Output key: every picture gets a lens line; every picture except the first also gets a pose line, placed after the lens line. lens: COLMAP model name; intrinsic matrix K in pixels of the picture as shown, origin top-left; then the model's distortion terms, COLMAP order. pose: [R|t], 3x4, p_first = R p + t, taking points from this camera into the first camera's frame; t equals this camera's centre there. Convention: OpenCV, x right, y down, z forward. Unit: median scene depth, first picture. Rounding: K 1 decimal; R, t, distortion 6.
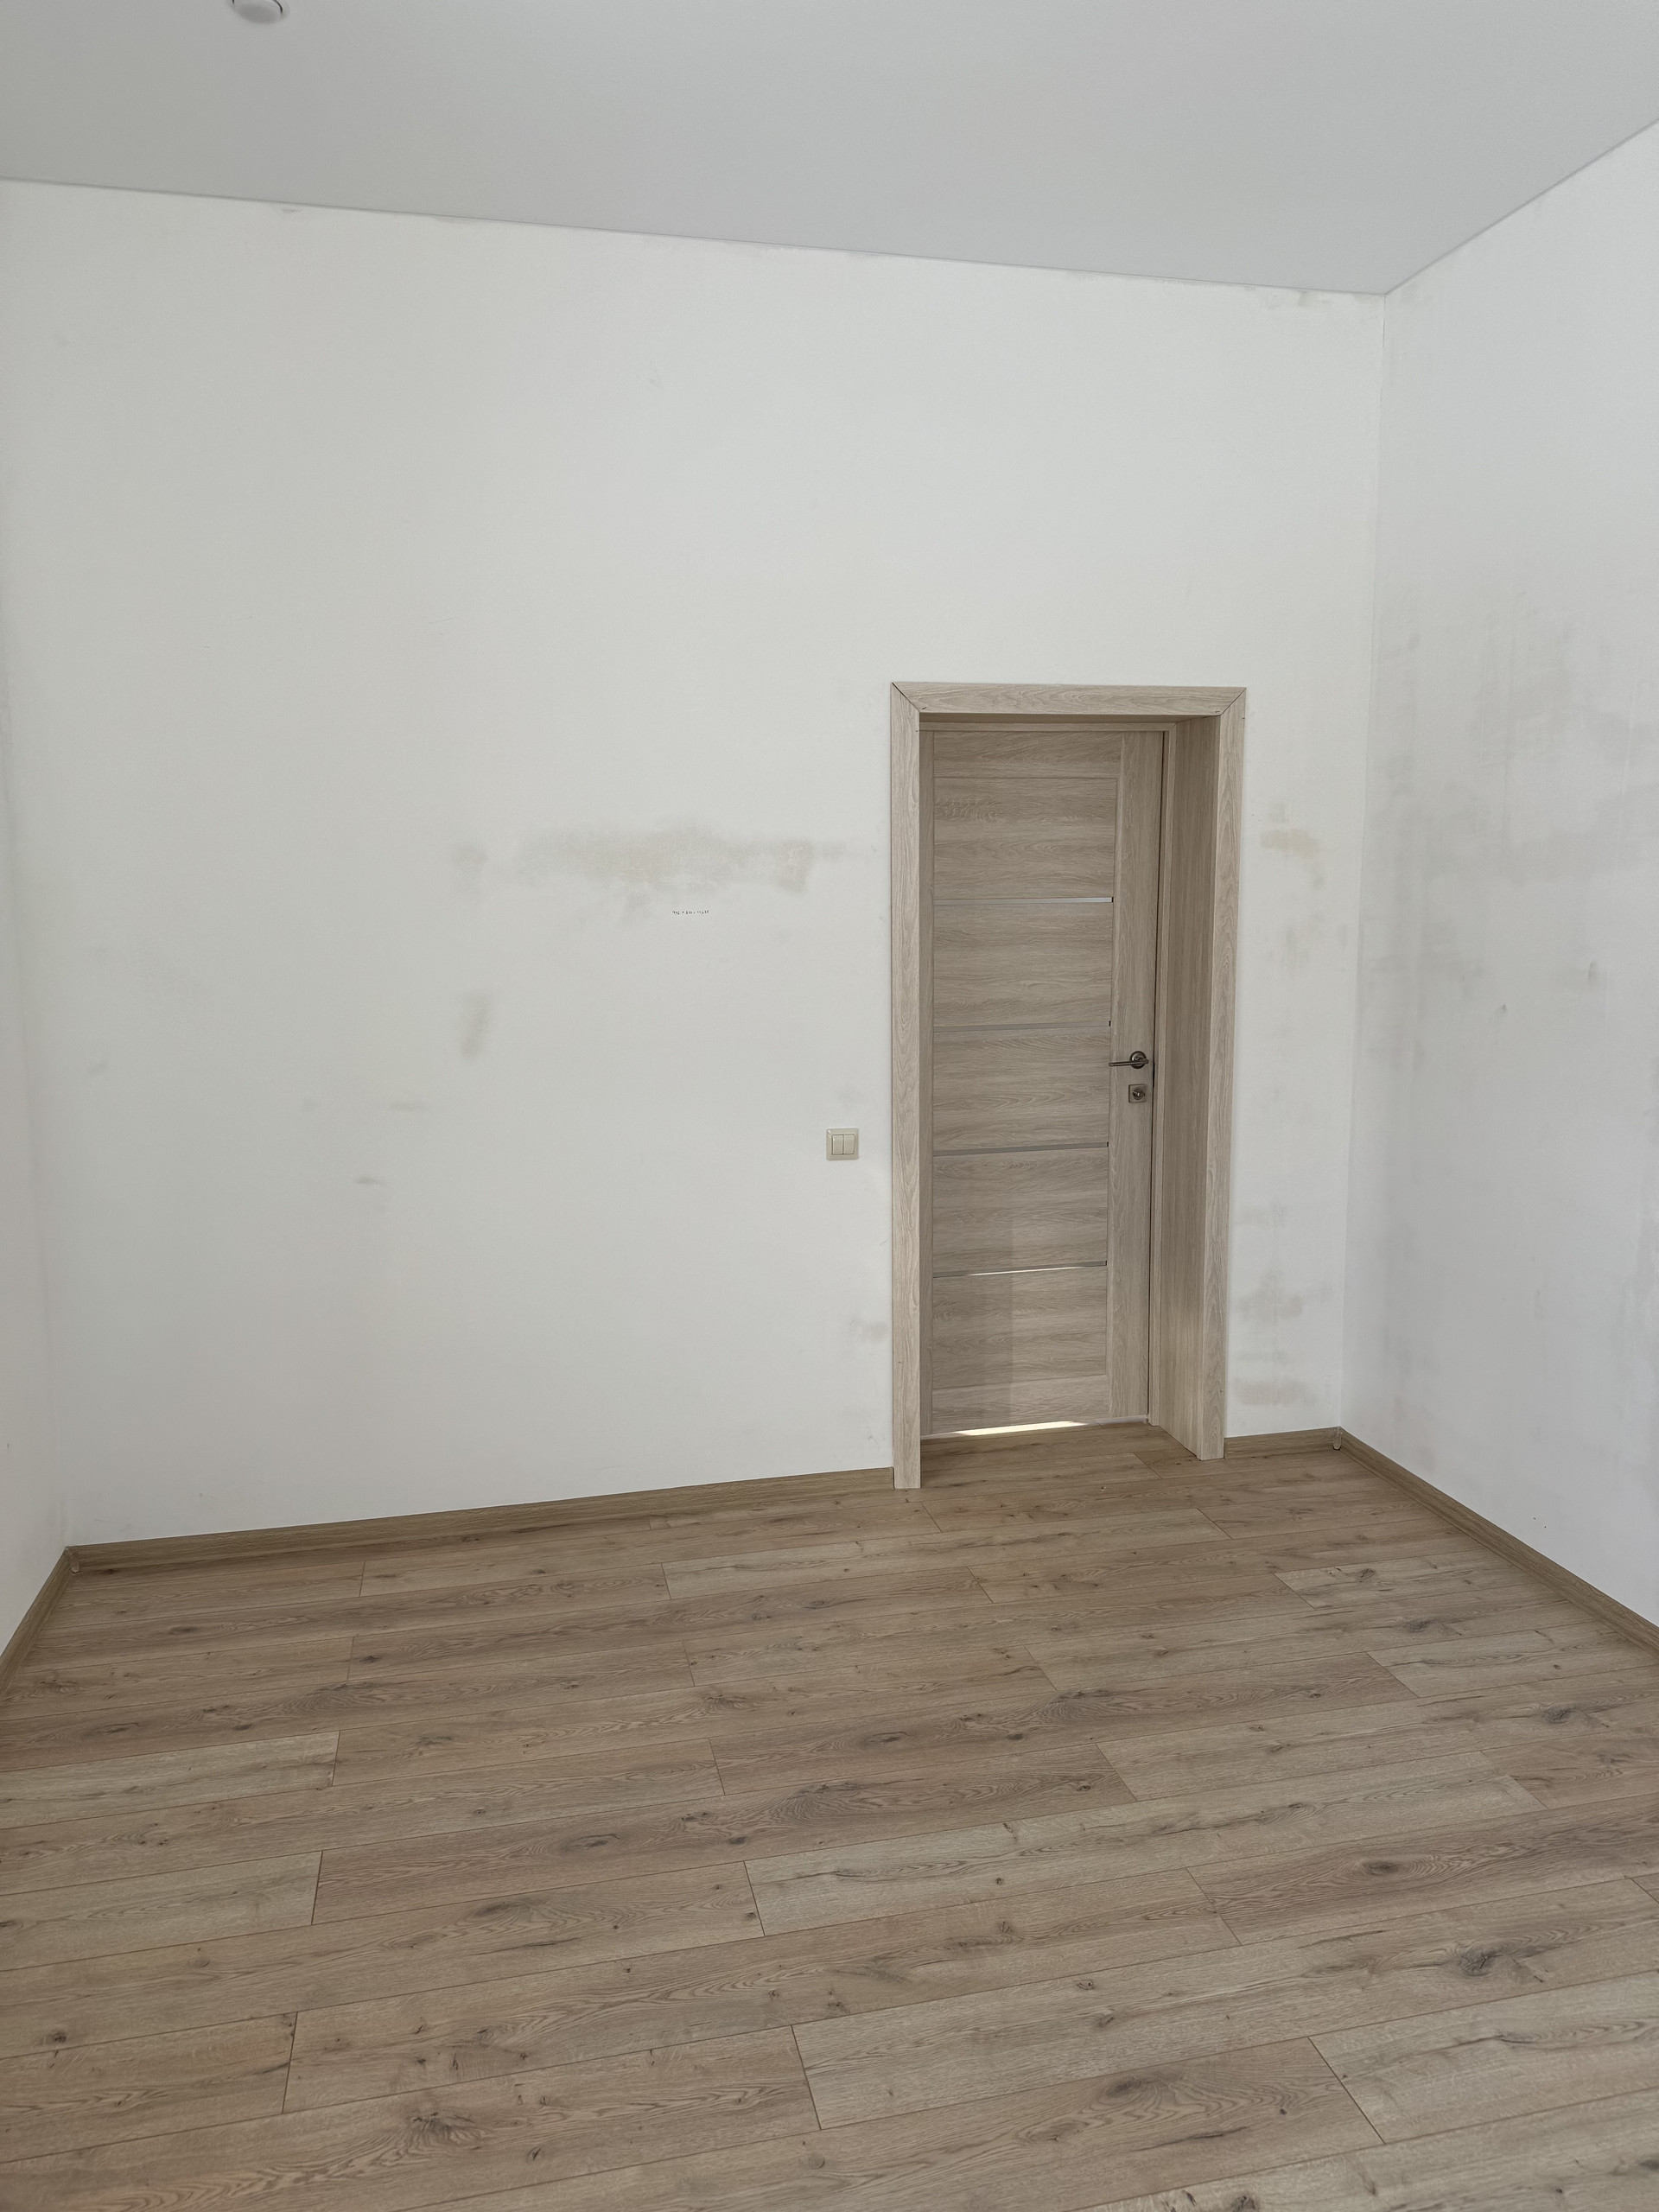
lens RADIAL K [[1568.8, 0, 834.2], [0, 1568.8, 1100.3], [0, 0, 1]] dist [0.008959, -0.006309]
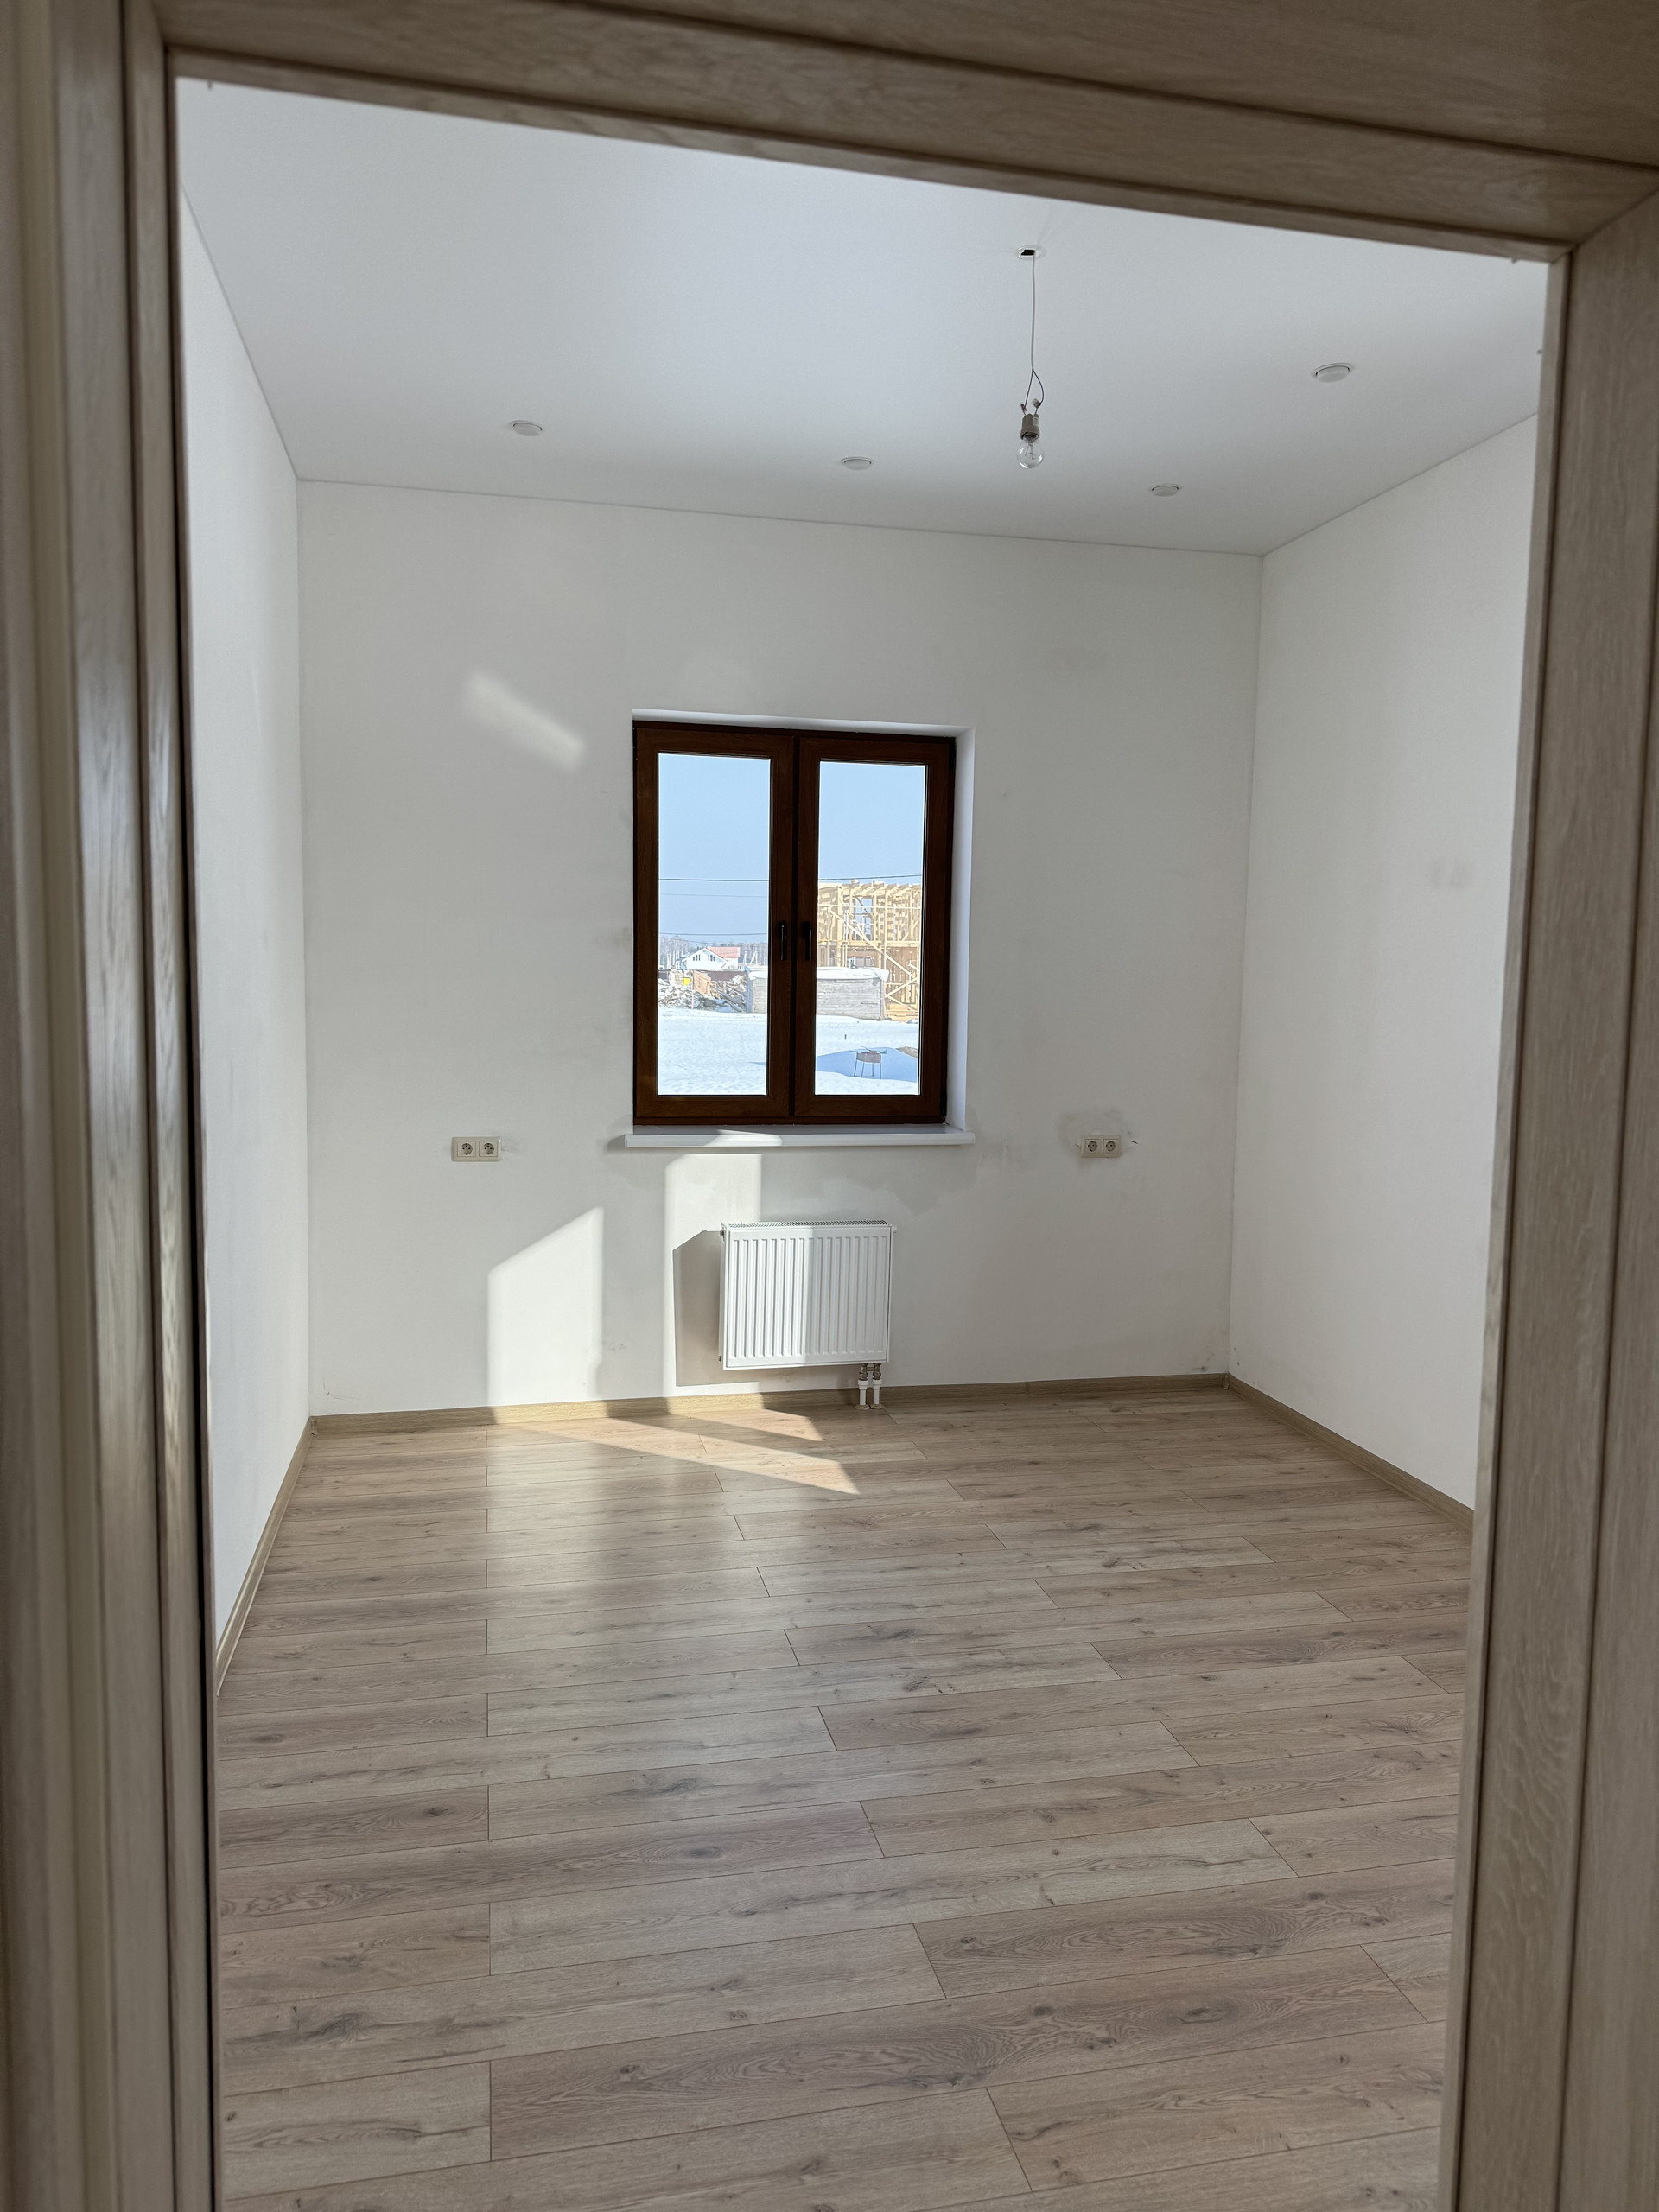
lens RADIAL K [[1537.8, 0, 840.1], [0, 1537.8, 1110.8], [0, 0, 1]] dist [-0.032762, -0.002951]
pose [[-0.999941, -0.009674, 0.005001, 0.254838], [-0.008273, 0.973423, 0.228866, -0.252861], [-0.007082, 0.228811, -0.973445, 1.912349]]
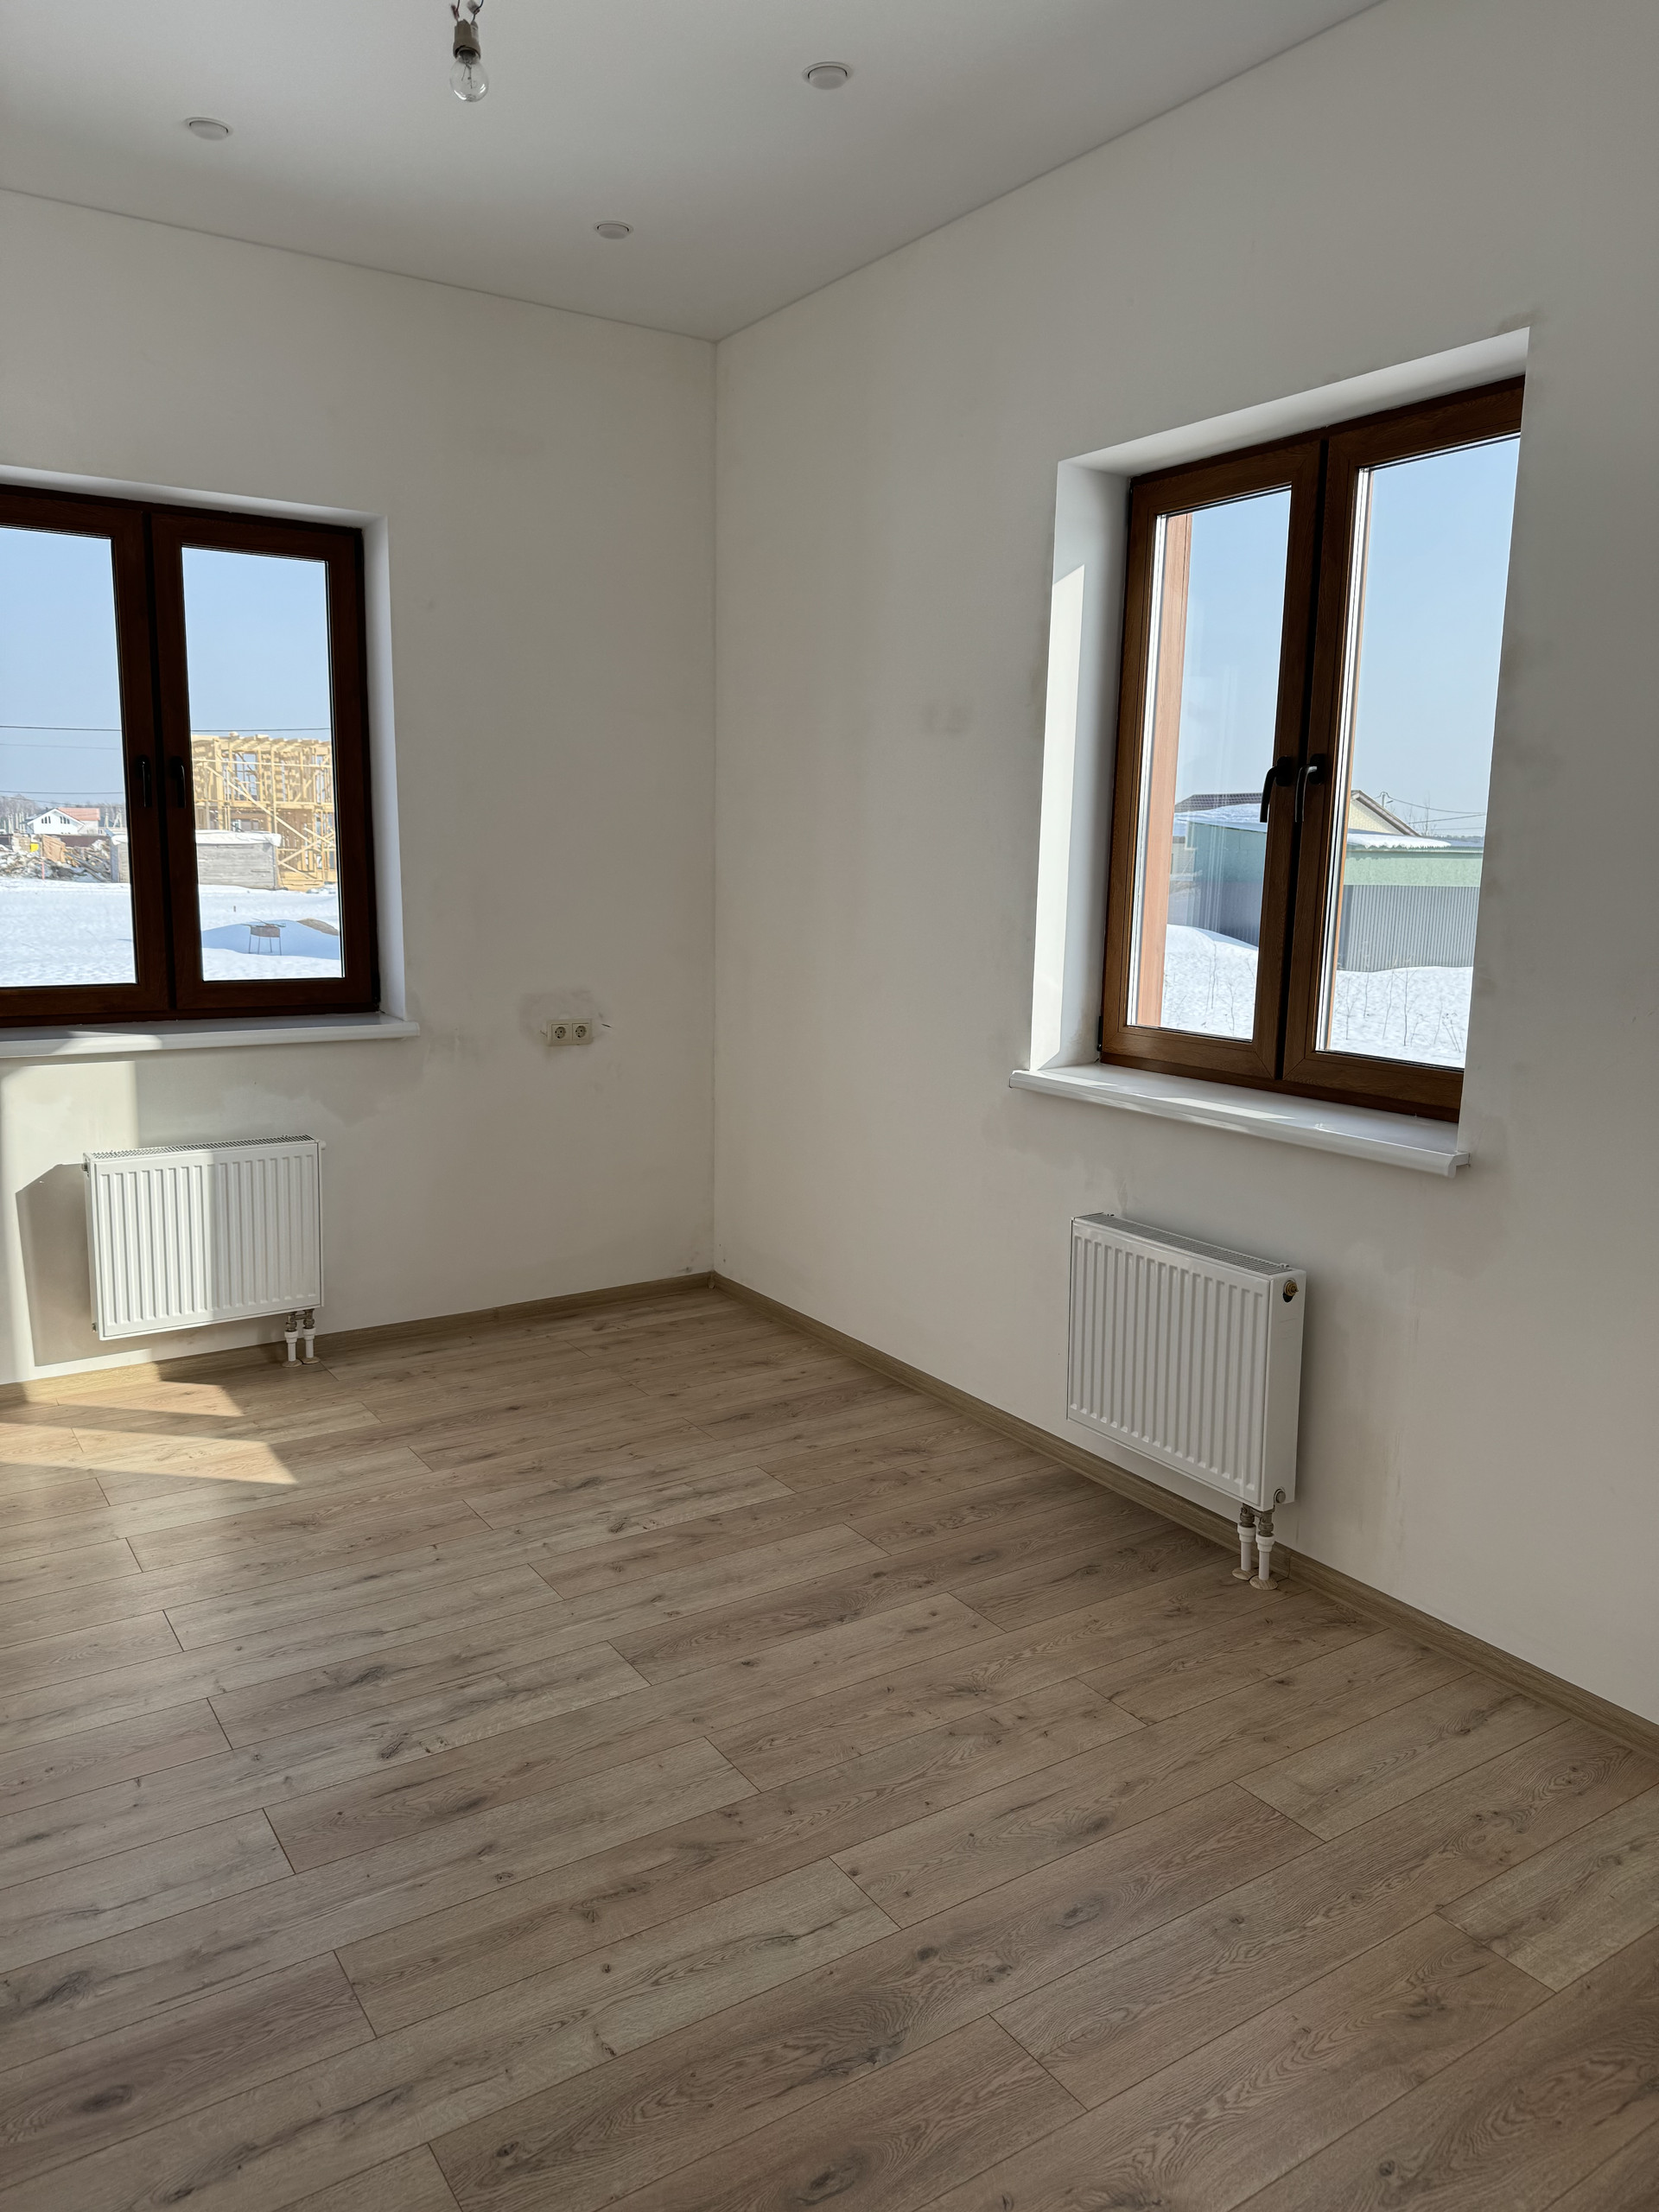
lens RADIAL K [[1544.8, 0, 843.9], [0, 1544.8, 1111.6], [0, 0, 1]] dist [0.014835, -0.034142]
pose [[-0.932649, 0.051908, -0.357033, 0.258513], [-0.061900, 0.951900, 0.300090, -0.204240], [0.355437, 0.301979, -0.884575, 1.636810]]
